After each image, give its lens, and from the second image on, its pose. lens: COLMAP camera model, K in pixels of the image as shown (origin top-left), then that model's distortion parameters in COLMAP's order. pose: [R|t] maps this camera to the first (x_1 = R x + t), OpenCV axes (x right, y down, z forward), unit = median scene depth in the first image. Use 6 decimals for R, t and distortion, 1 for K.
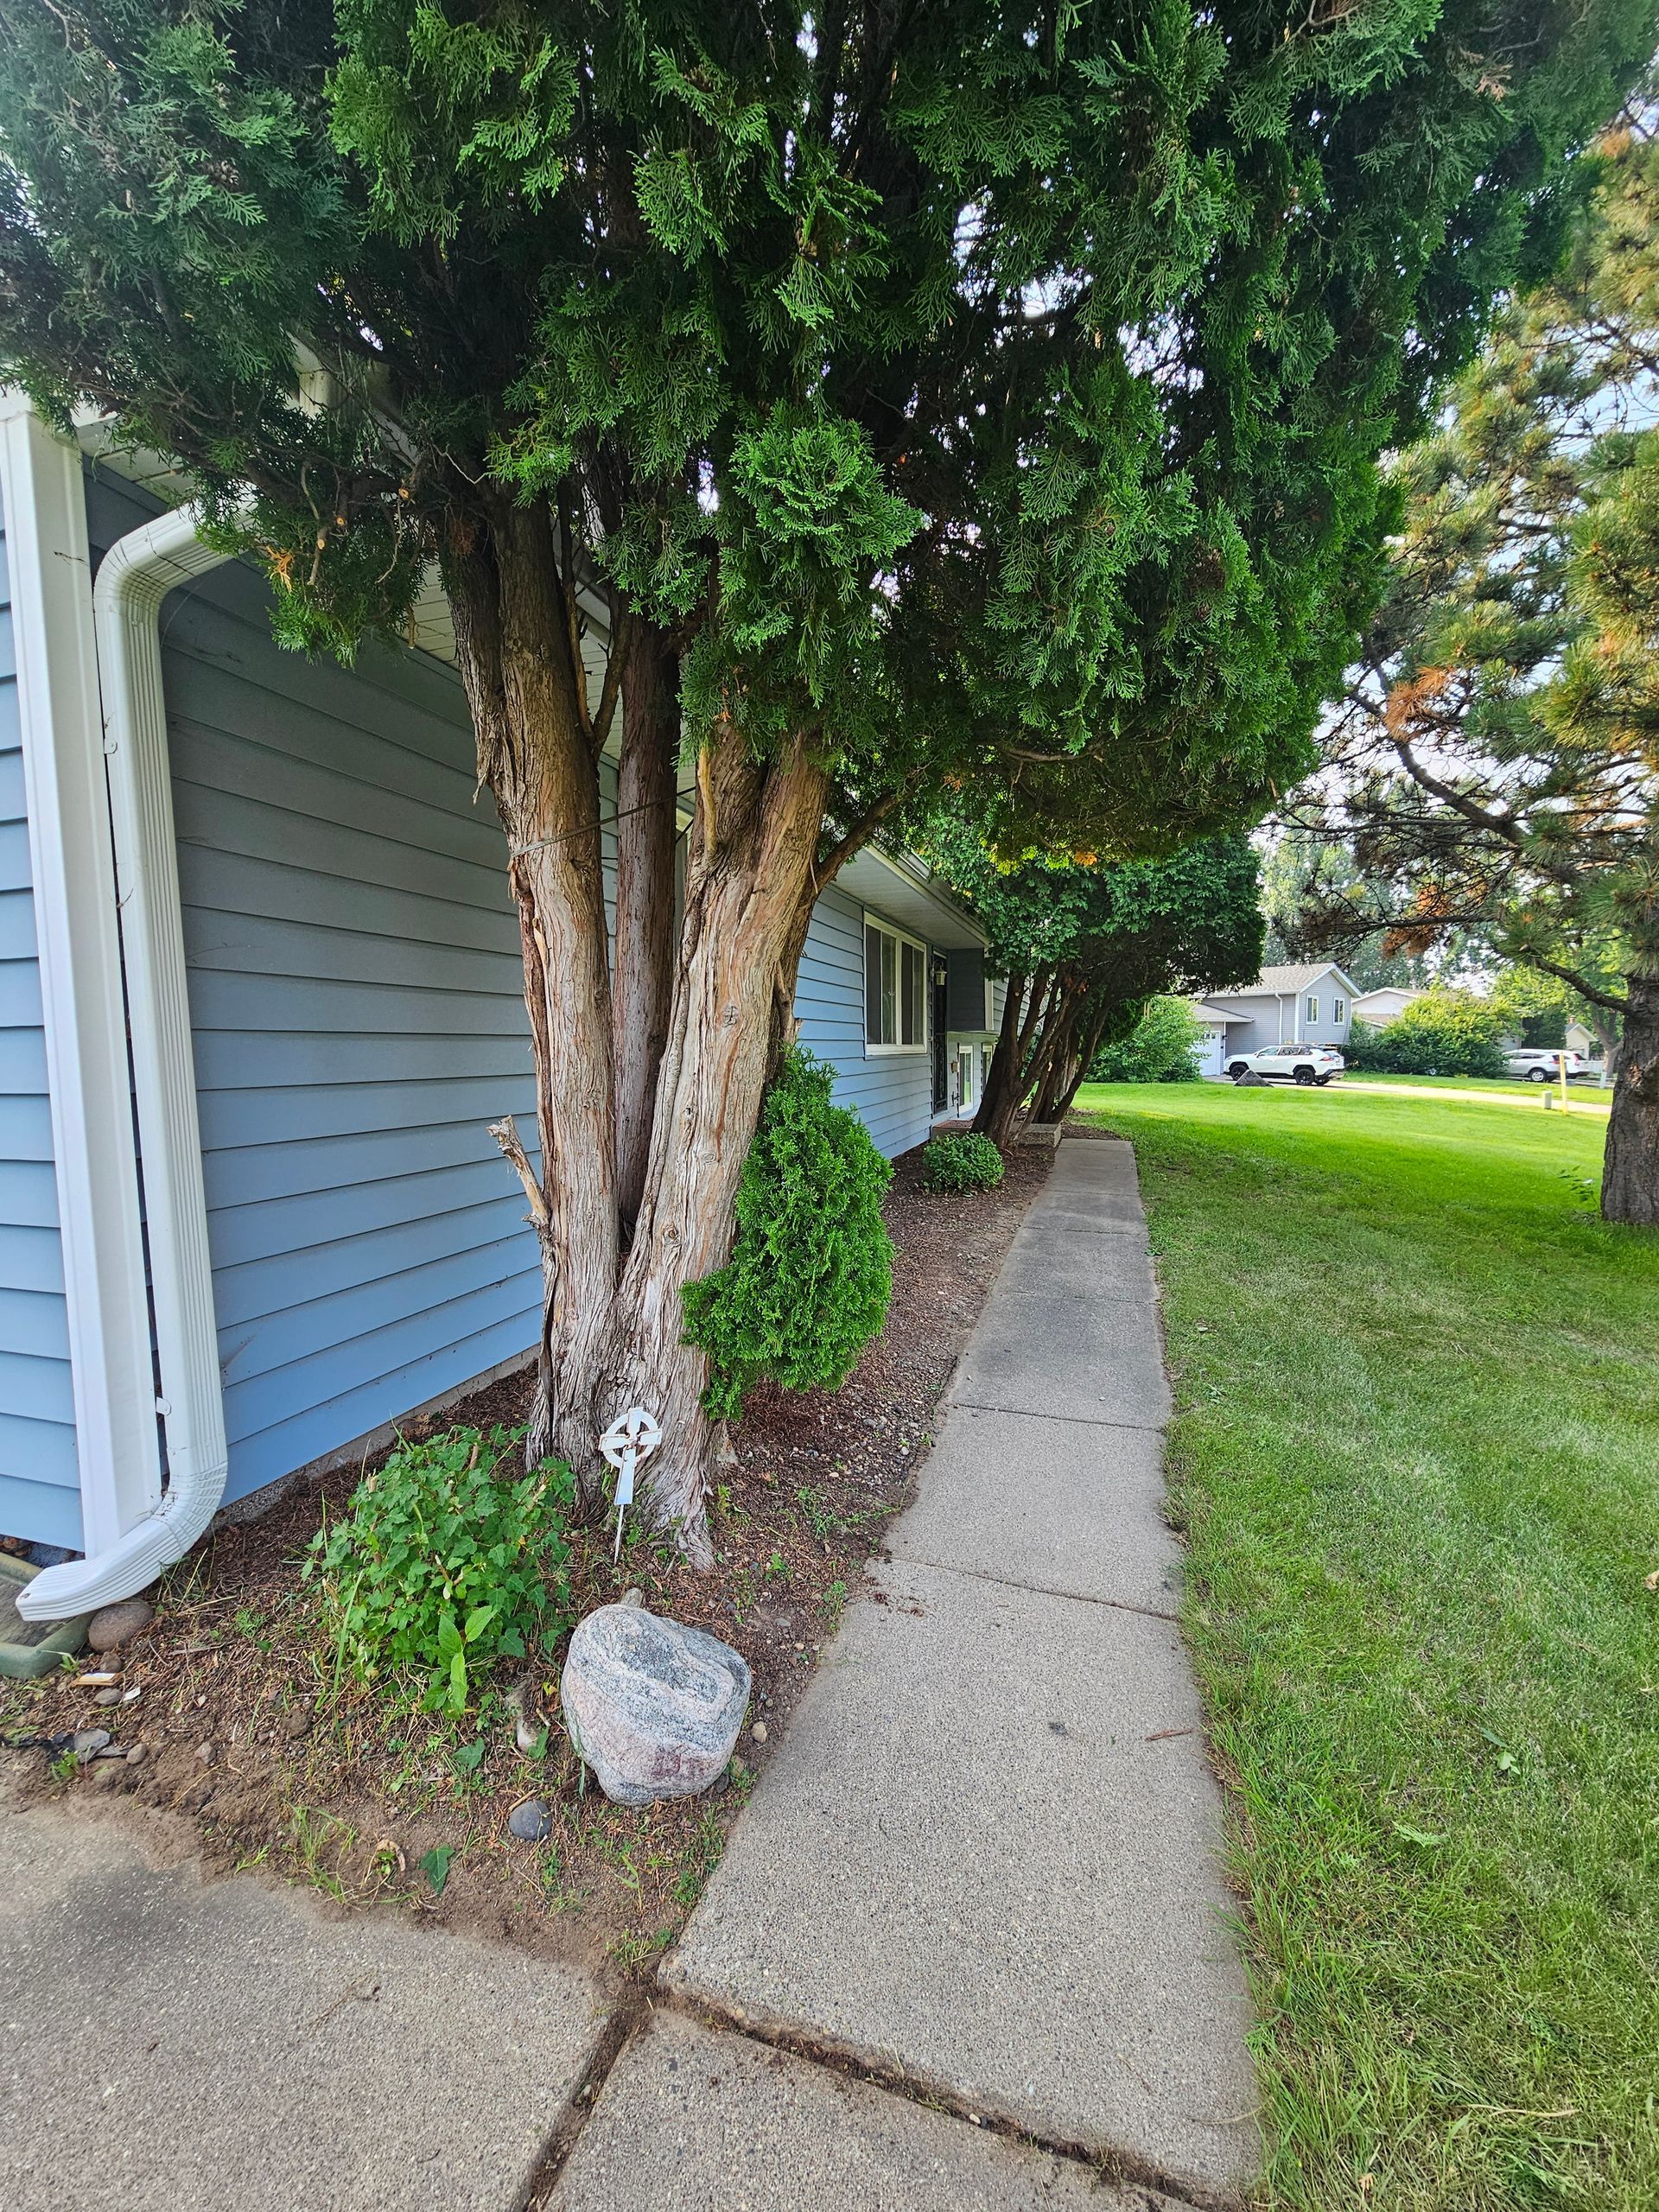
lens RADIAL K [[918.0, 0, 826.0], [0, 918.0, 1101.5], [0, 0, 1]] dist [-0.007167, 0.003233]
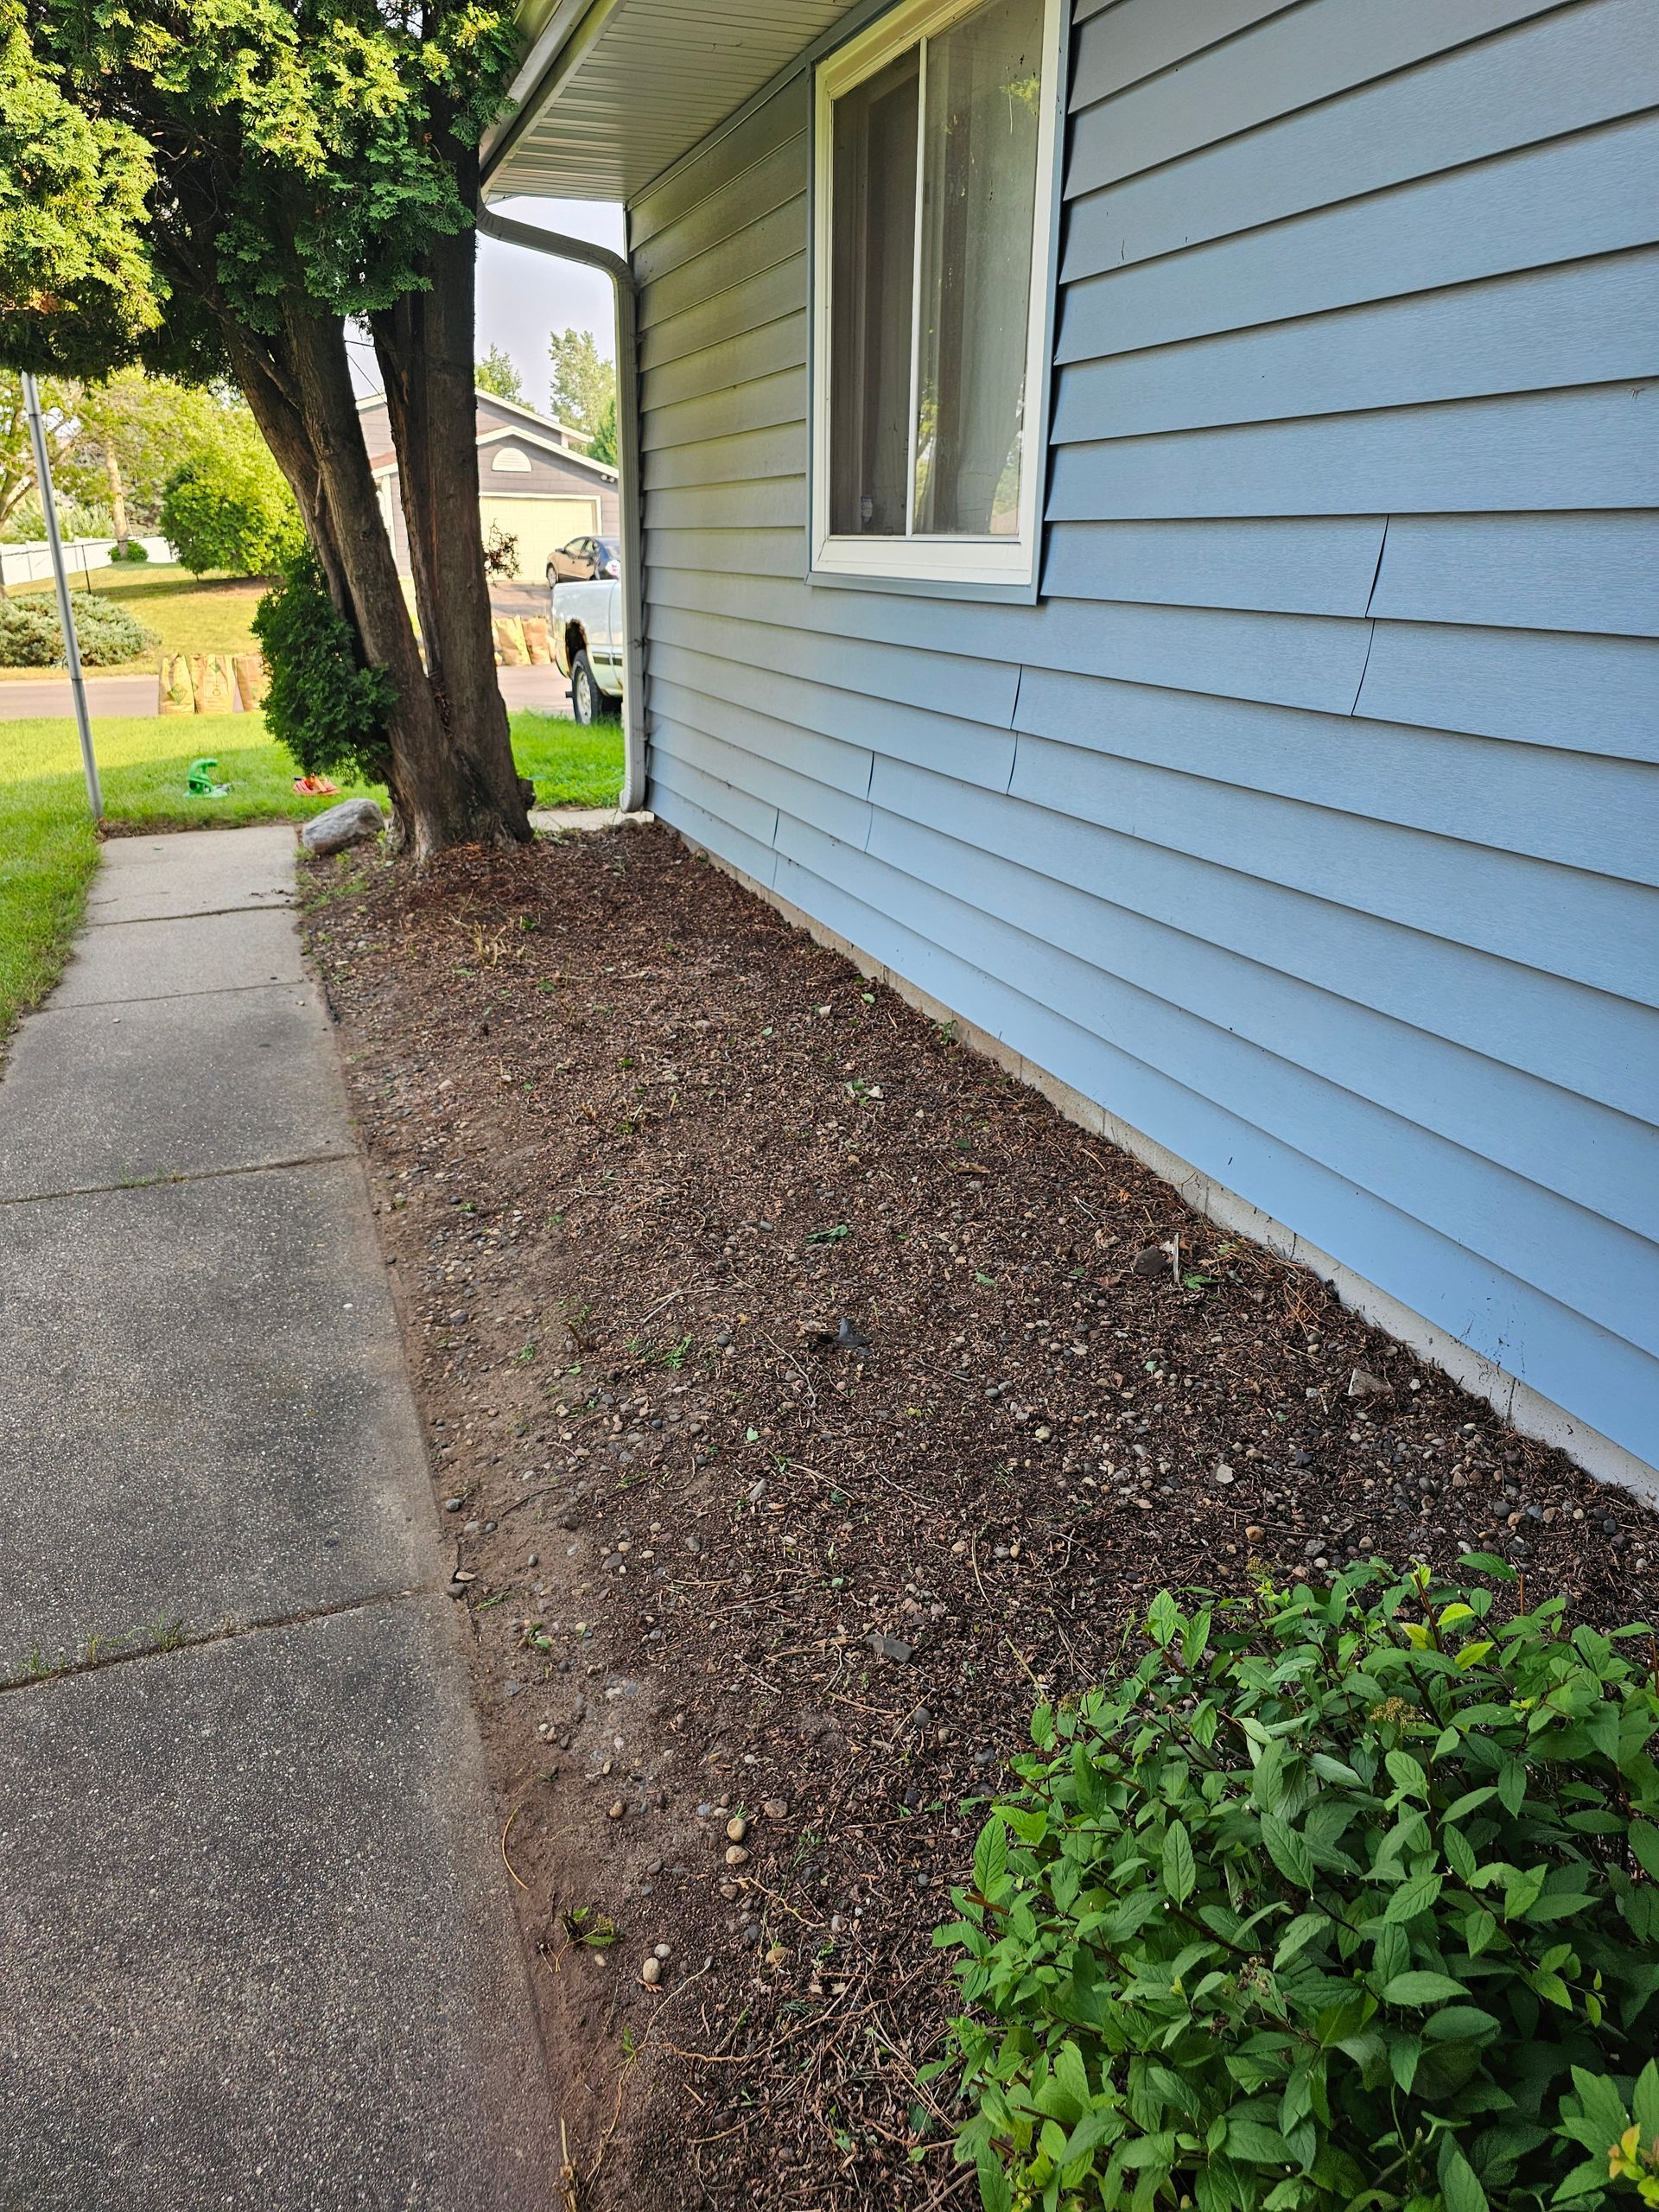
lens RADIAL K [[1501.7, 0, 822.7], [0, 1501.7, 1079.4], [0, 0, 1]] dist [0.061371, -0.058407]
pose [[-0.792724, 0.215334, -0.570281, 0.919386], [-0.029746, 0.920750, 0.389018, -0.223208], [0.608855, 0.325347, -0.723495, 3.736948]]
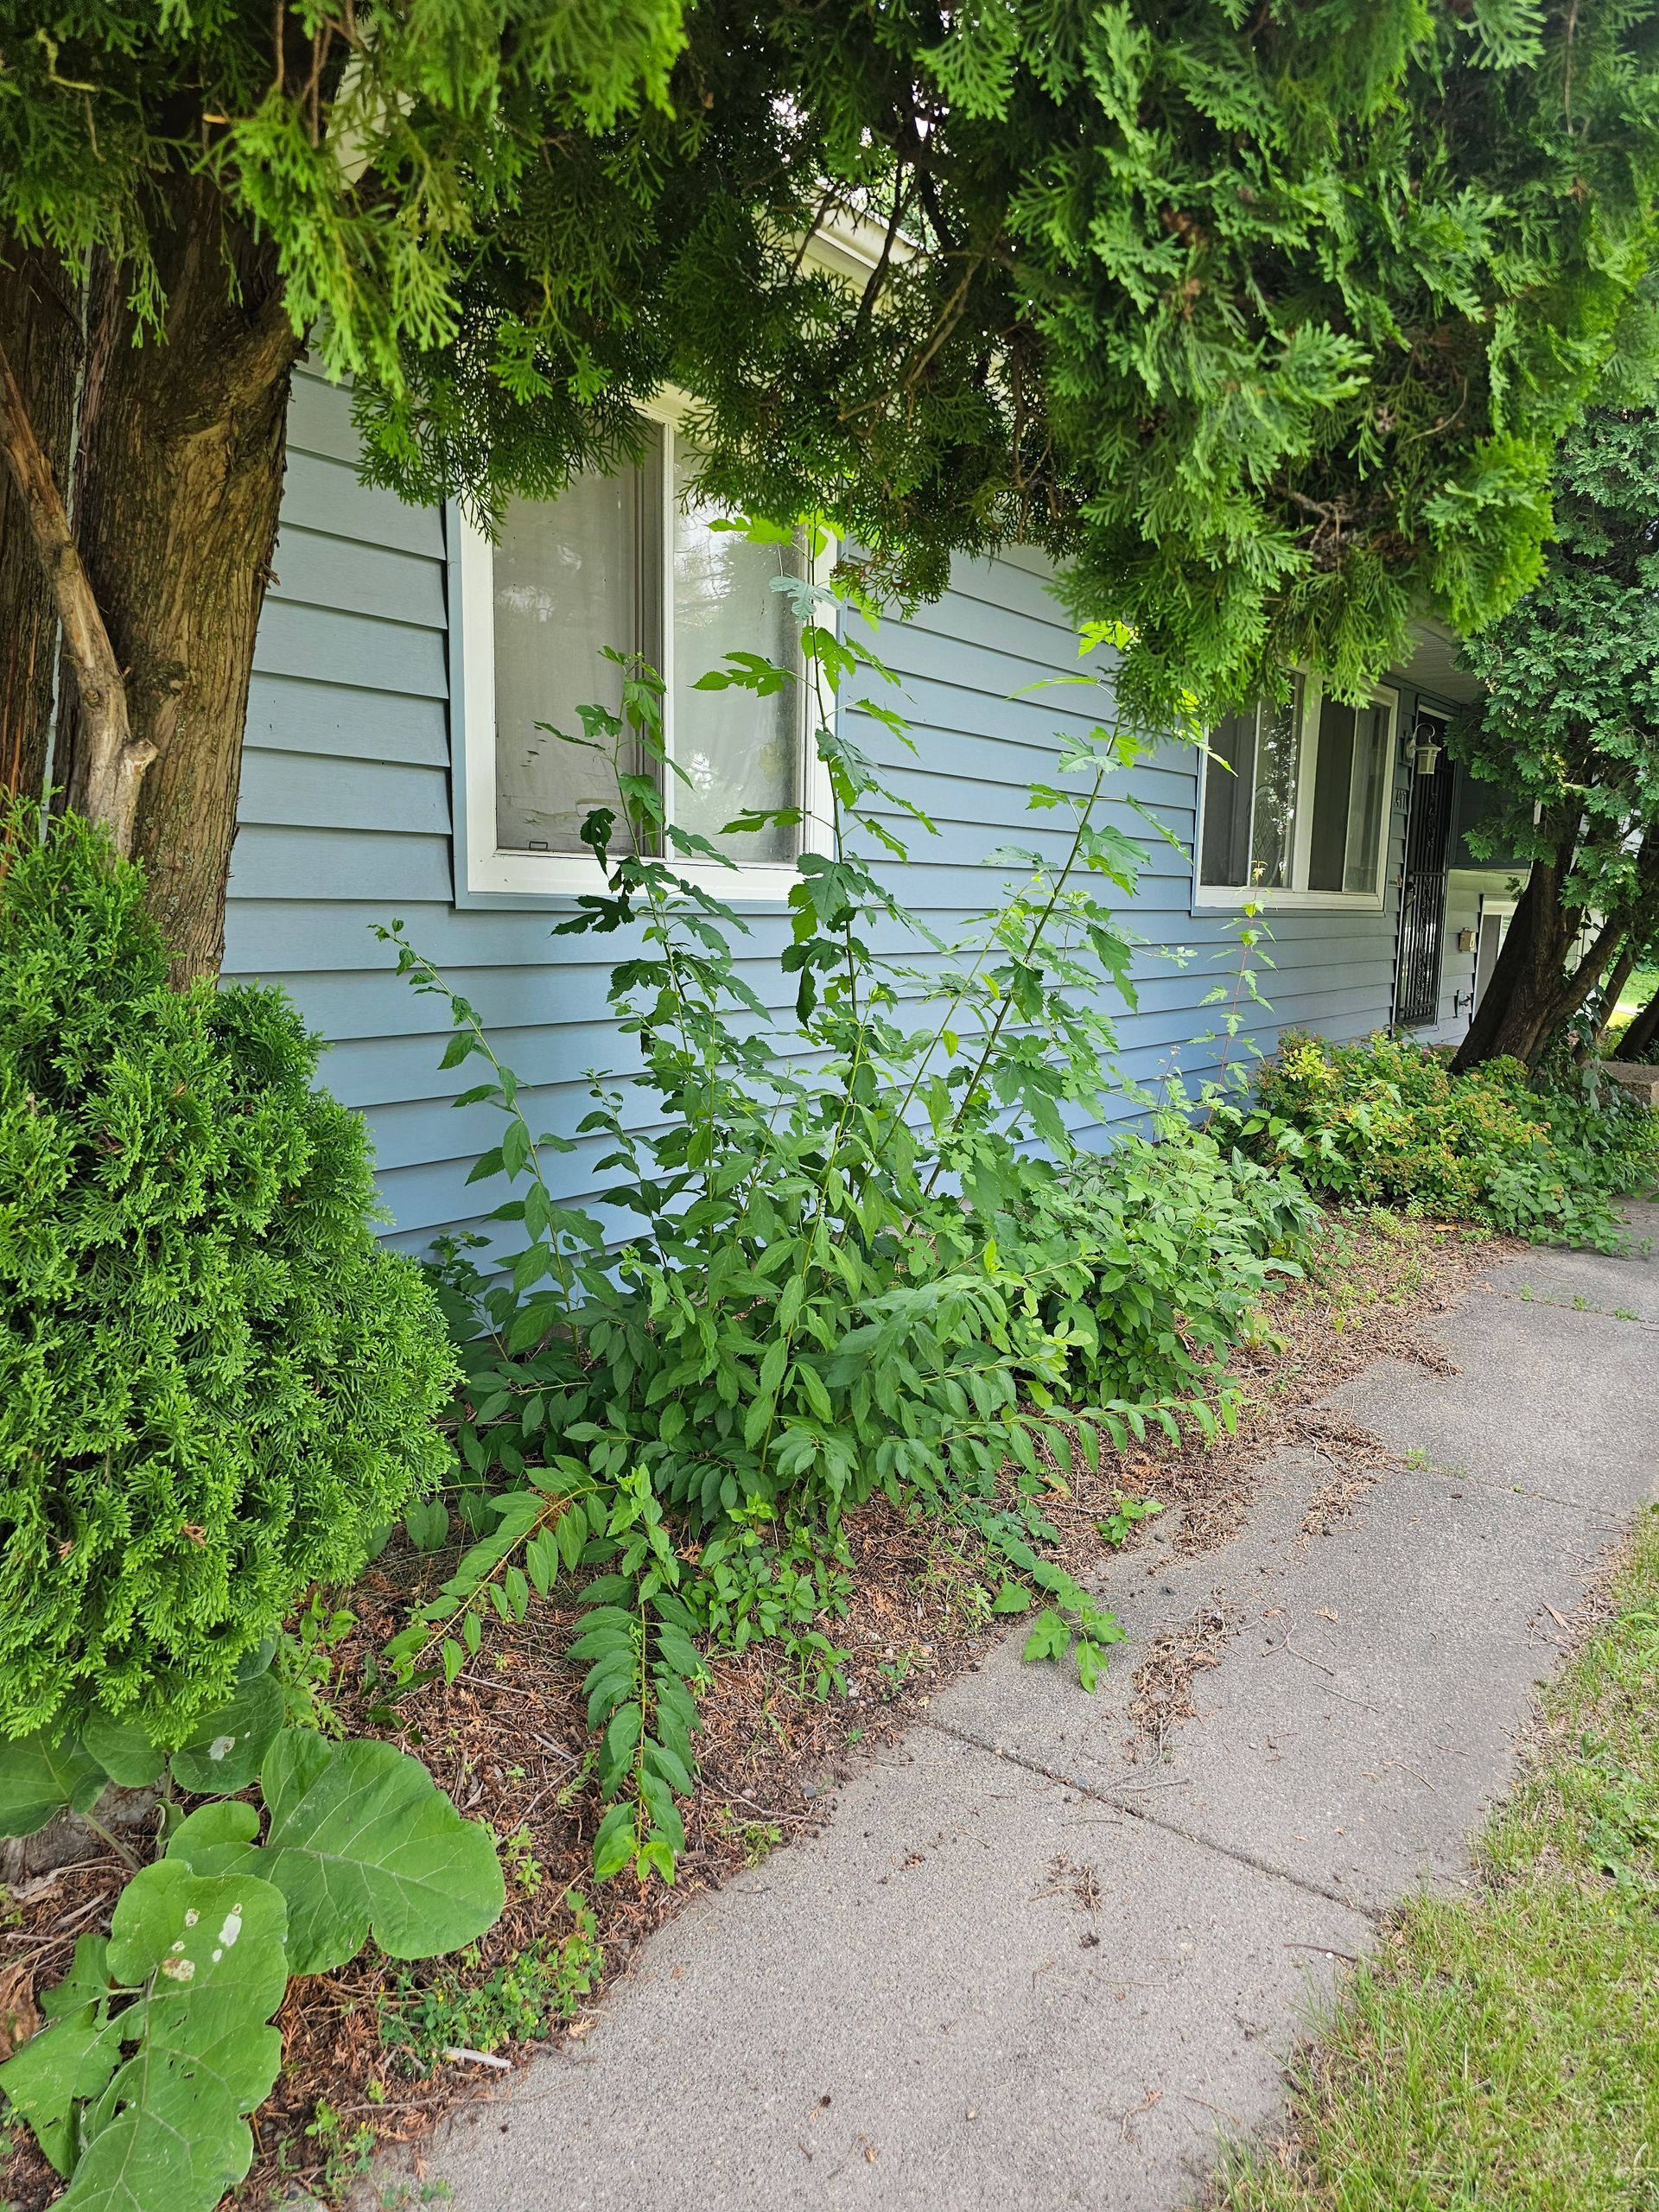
lens RADIAL K [[1501.7, 0, 822.7], [0, 1501.7, 1079.4], [0, 0, 1]] dist [0.061371, -0.058407]
pose [[0.945199, 0.087830, -0.314458, 0.477891], [-0.065856, 0.994629, 0.079856, -0.033644], [0.319783, -0.054771, 0.945906, 0.543678]]
